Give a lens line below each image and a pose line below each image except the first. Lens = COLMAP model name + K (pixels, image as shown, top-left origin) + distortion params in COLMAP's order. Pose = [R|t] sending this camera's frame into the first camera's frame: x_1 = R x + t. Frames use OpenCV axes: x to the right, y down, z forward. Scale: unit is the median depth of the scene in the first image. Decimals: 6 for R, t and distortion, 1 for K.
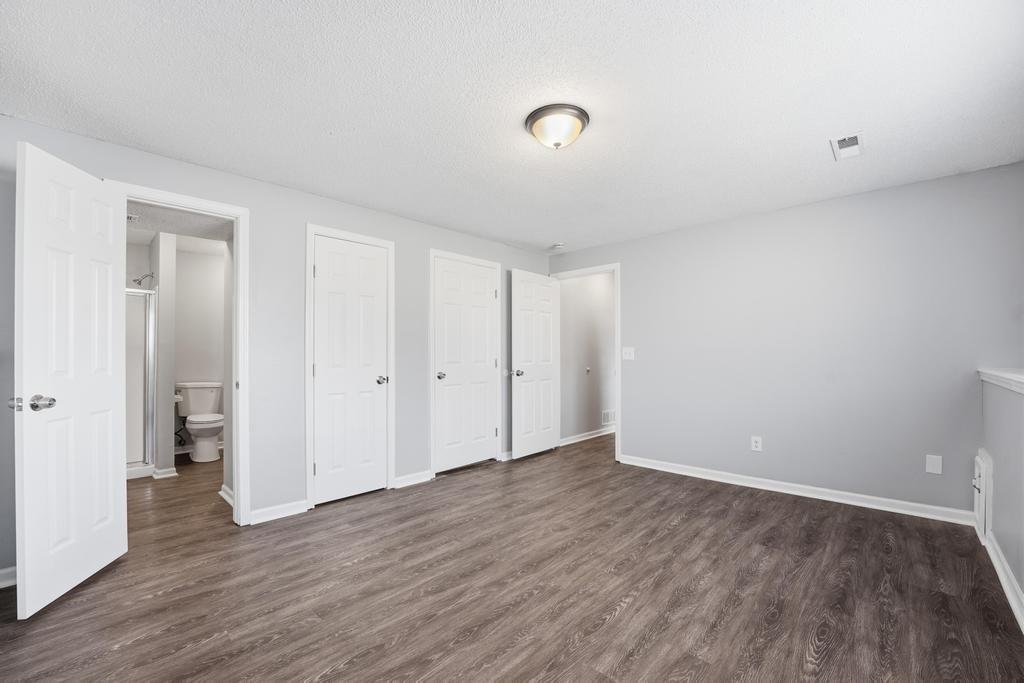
lens RADIAL K [[415.0, 0, 501.8], [0, 415.0, 349.8], [0, 0, 1]] dist [-0.020727, 0.000234]
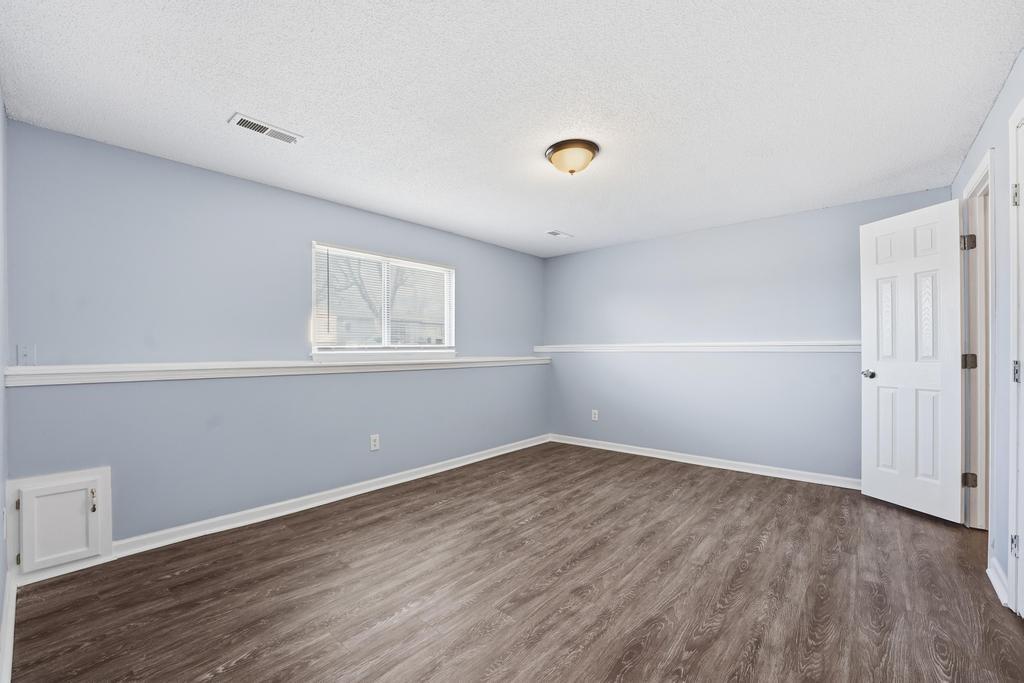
lens RADIAL K [[415.0, 0, 501.8], [0, 415.0, 349.8], [0, 0, 1]] dist [-0.020727, 0.000234]
pose [[-0.998754, 0.007722, -0.049302, 0.404650], [0.008157, 0.999930, -0.008623, 0.026395], [0.049232, -0.009015, -0.998747, 2.211353]]
